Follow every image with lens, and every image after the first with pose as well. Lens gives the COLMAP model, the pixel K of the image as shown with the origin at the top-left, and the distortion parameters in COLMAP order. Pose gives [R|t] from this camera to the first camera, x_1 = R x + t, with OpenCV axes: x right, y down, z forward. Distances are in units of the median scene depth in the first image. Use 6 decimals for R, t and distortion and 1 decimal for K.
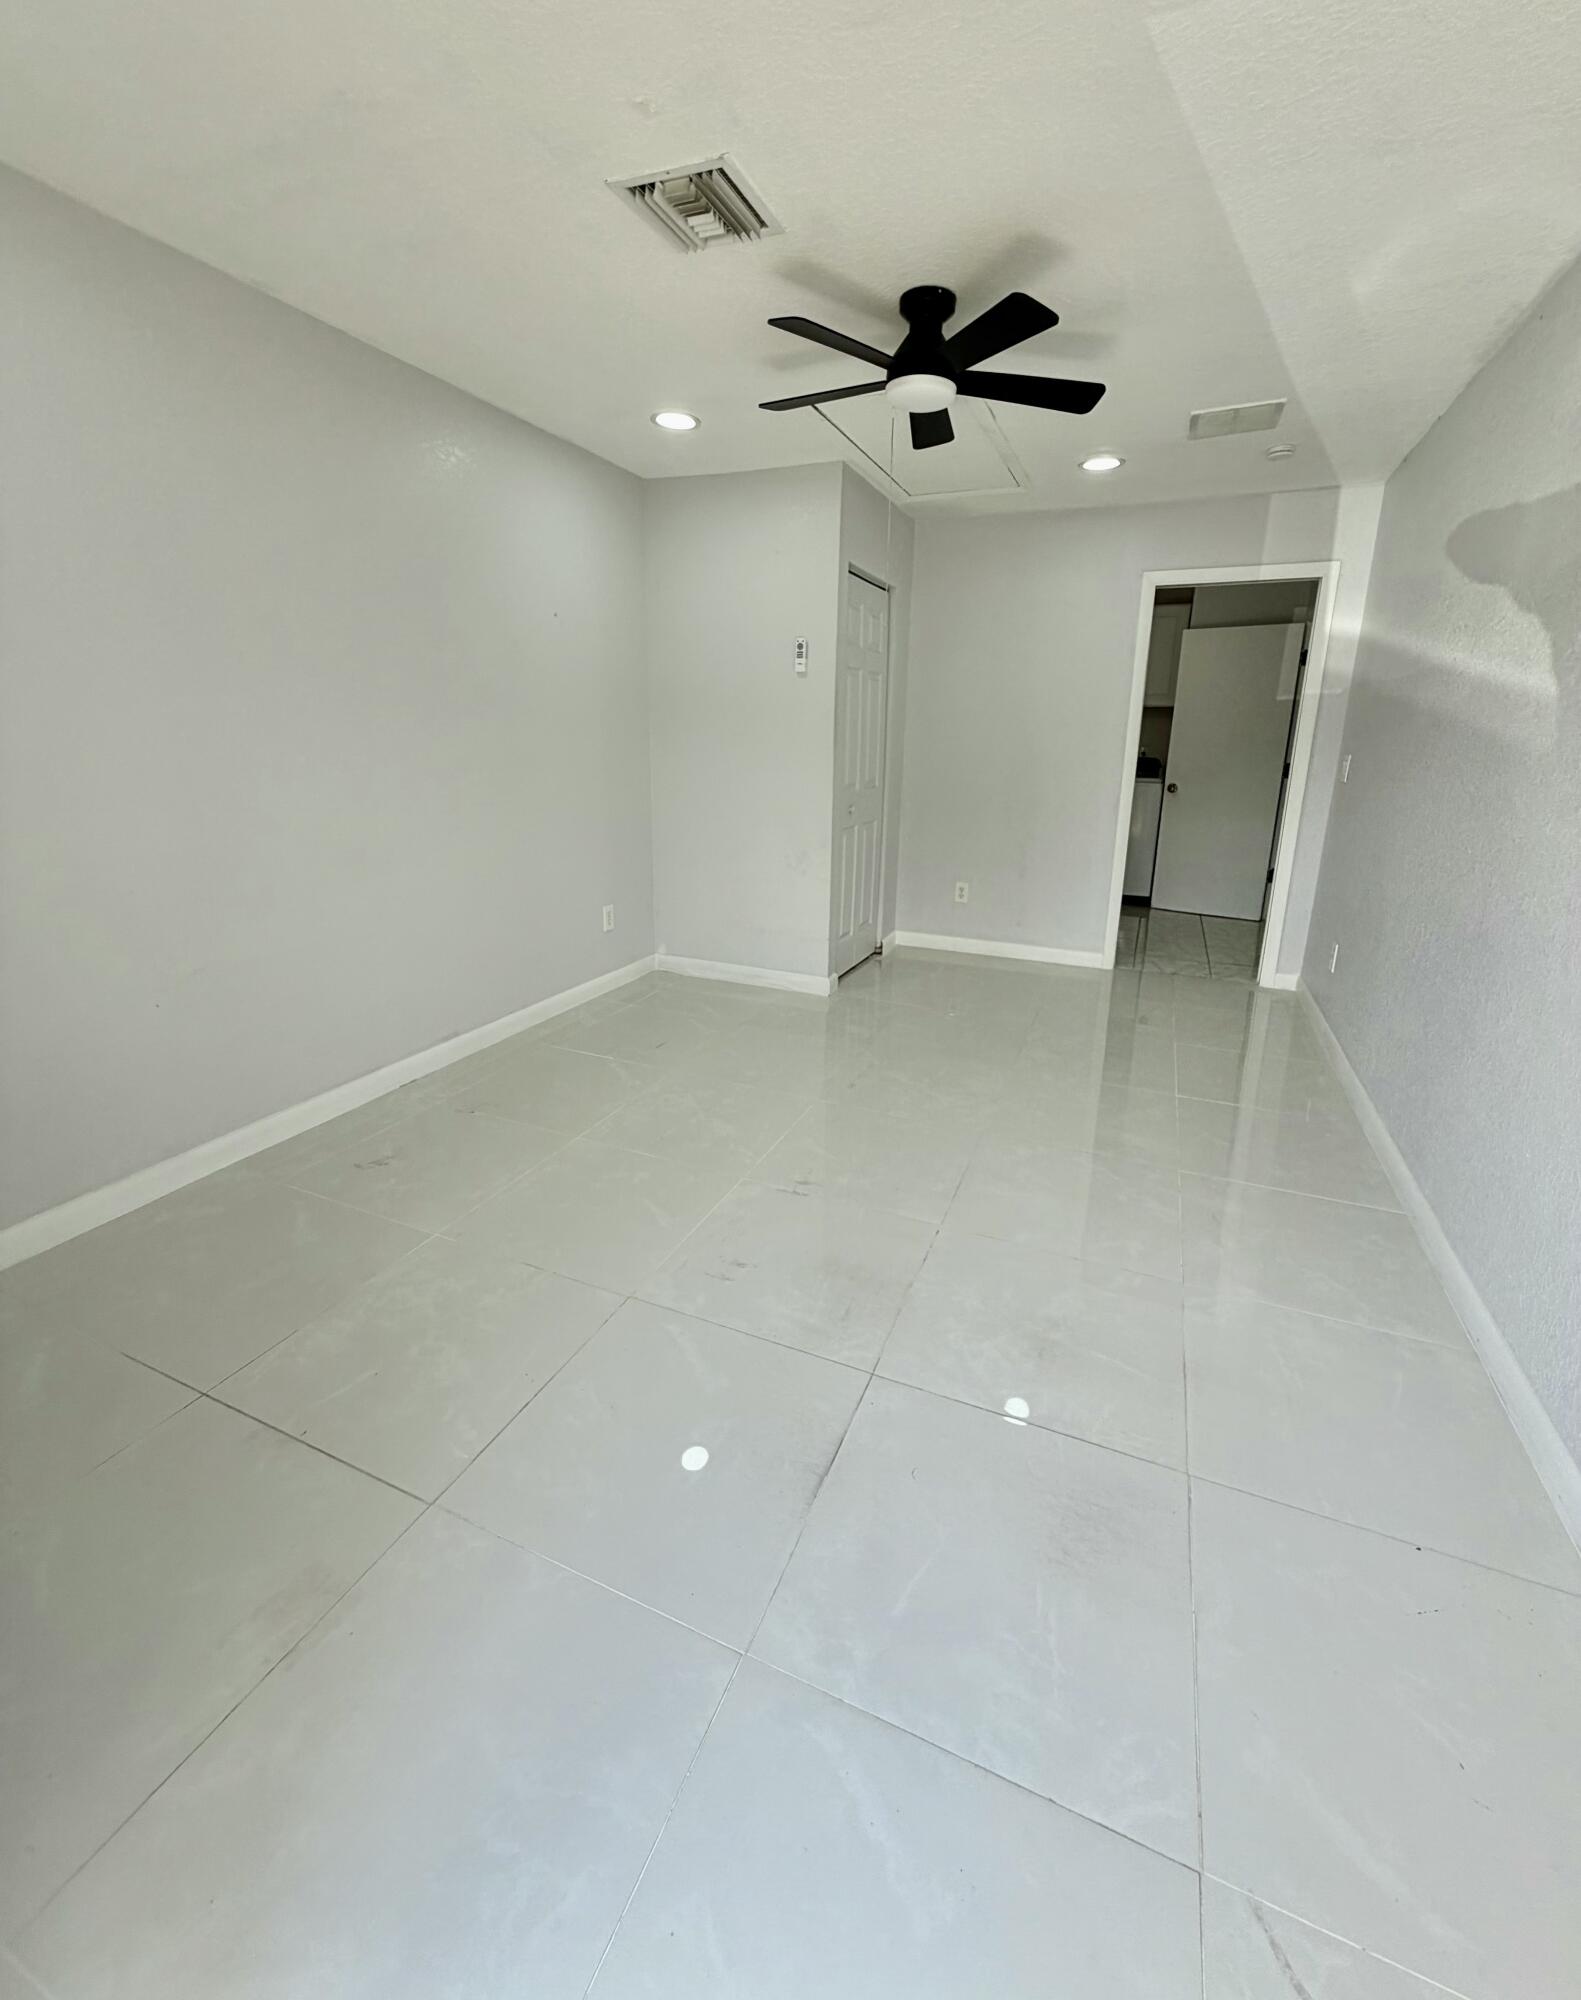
lens RADIAL K [[836.6, 0, 792.0], [0, 836.6, 946.6], [0, 0, 1]] dist [-0.000505, -0.000330]
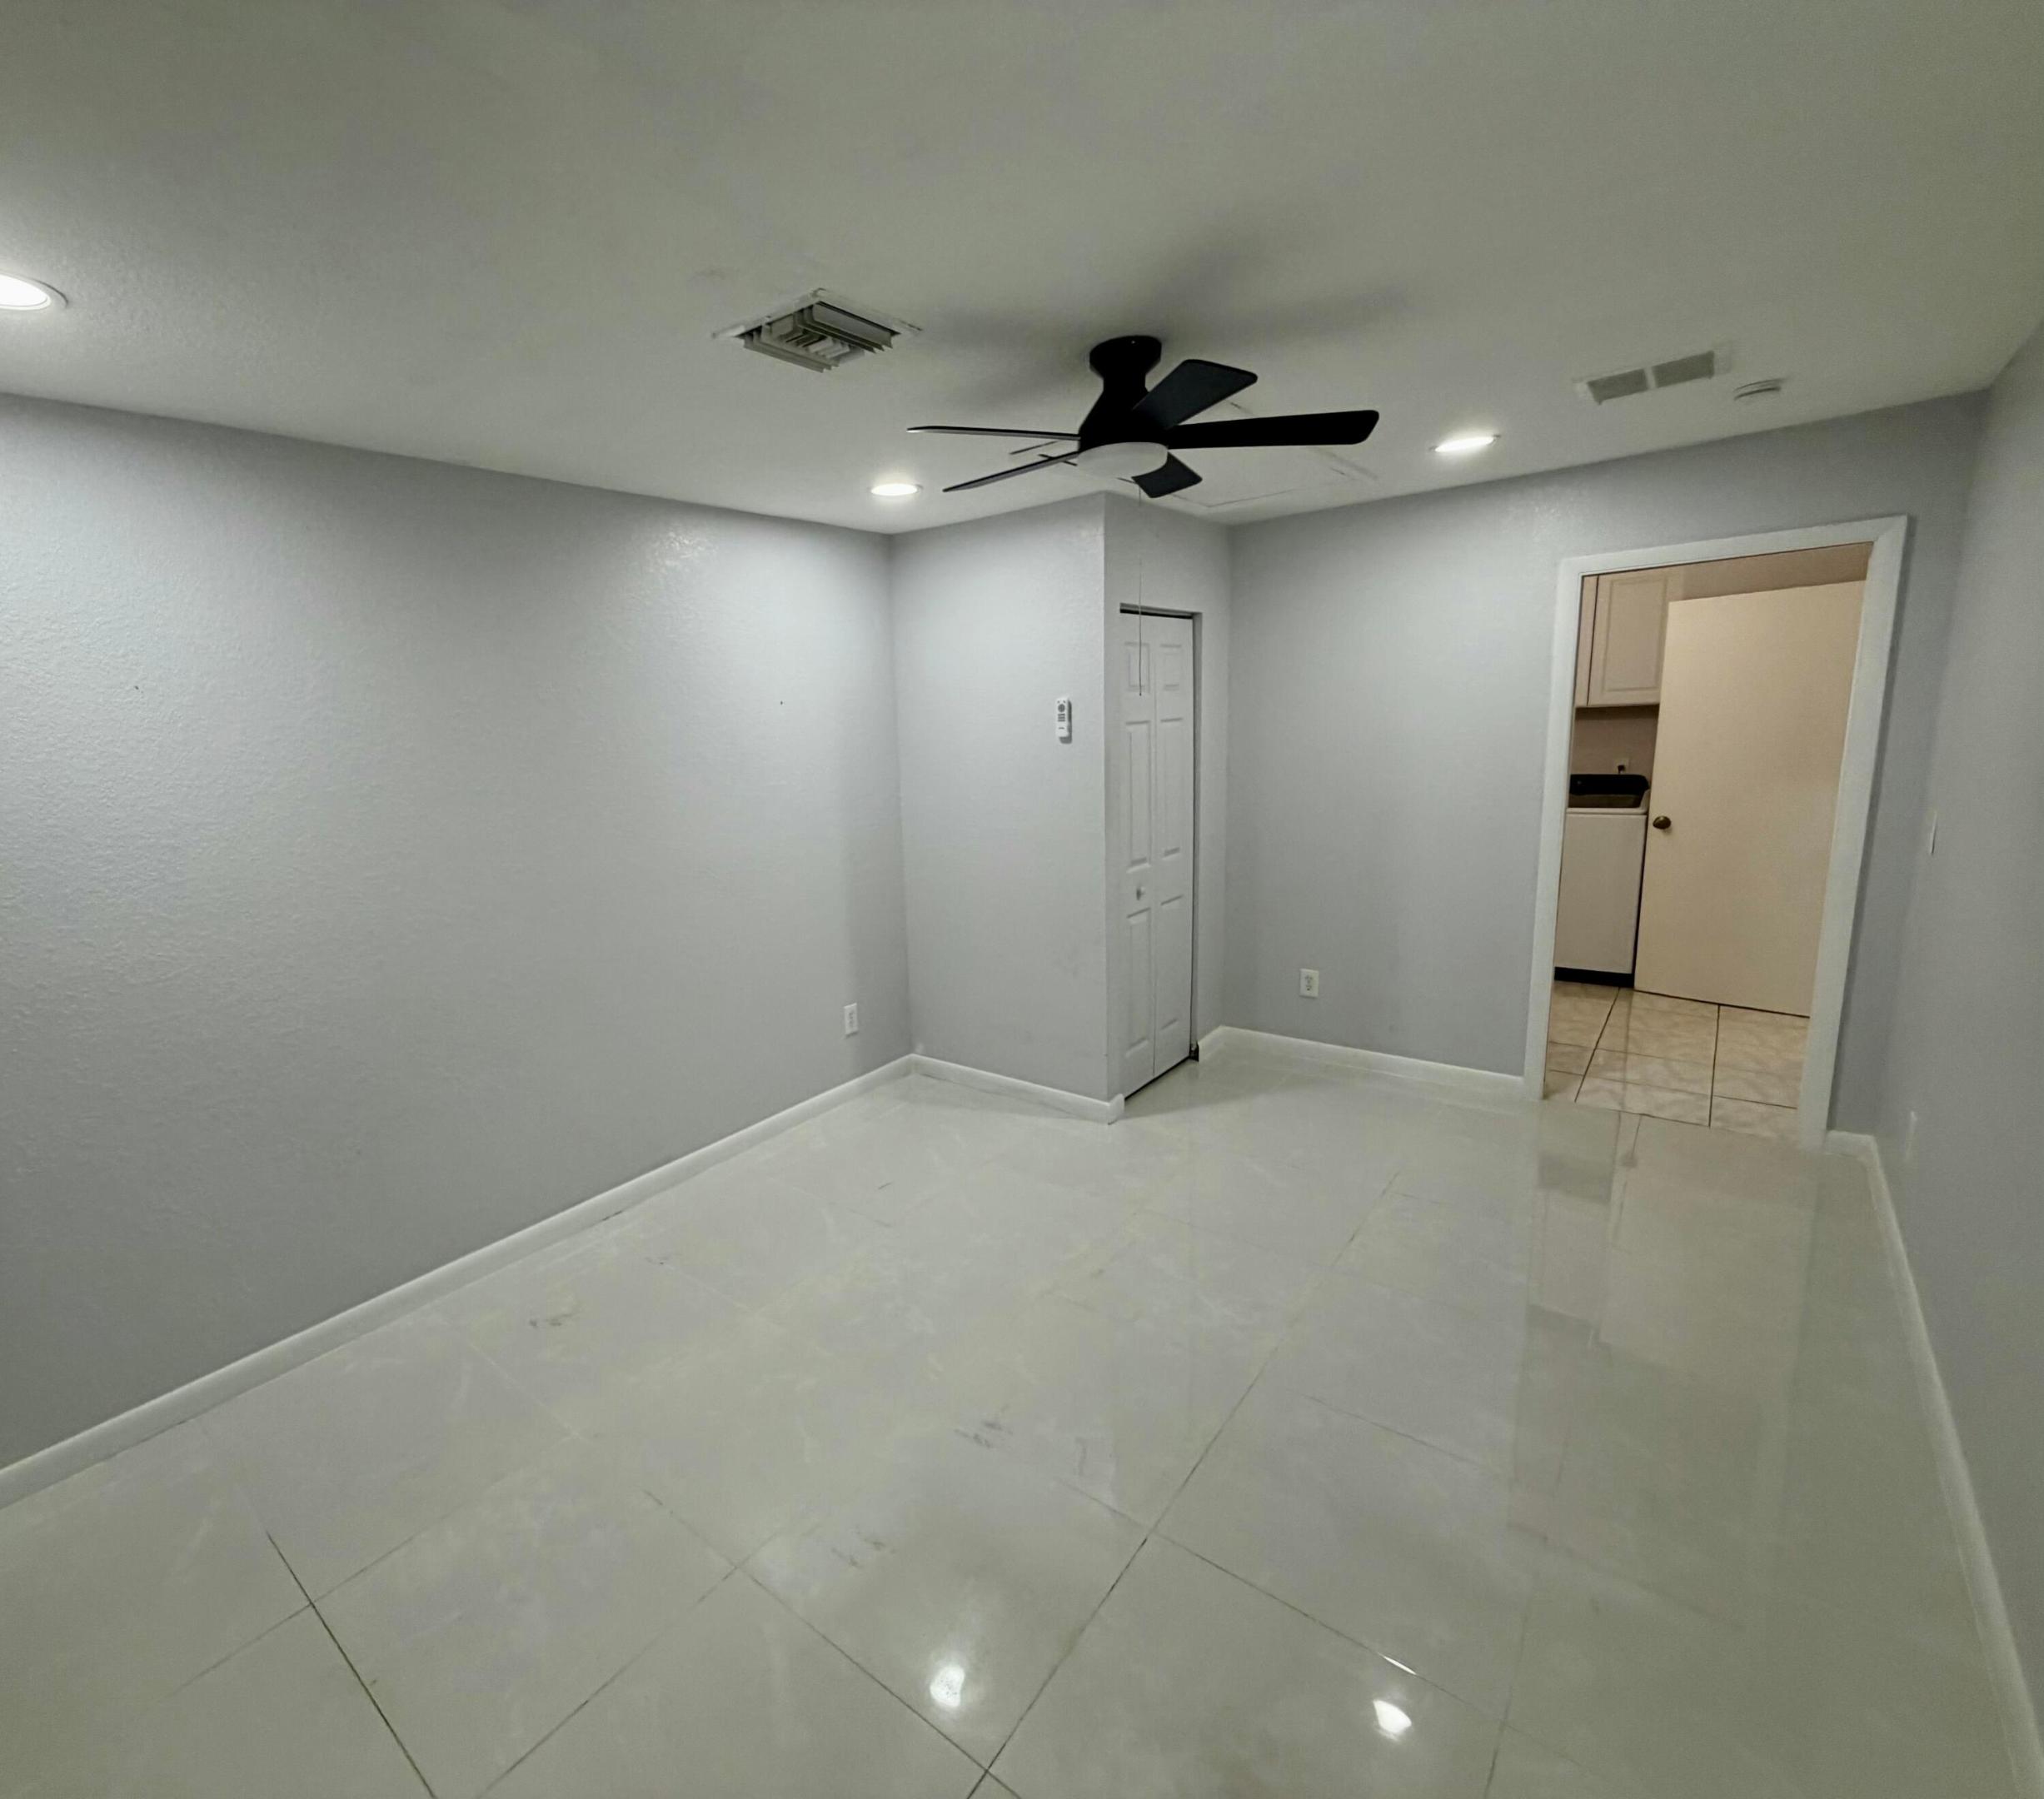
lens RADIAL K [[953.1, 0, 841.8], [0, 953.1, 905.6], [0, 0, 1]] dist [-0.001713, -0.000780]
pose [[0.940773, -0.006621, -0.338973, 0.189037], [-0.012223, 0.998497, -0.053427, -0.163400], [0.338817, 0.054406, 0.939278, 0.063867]]
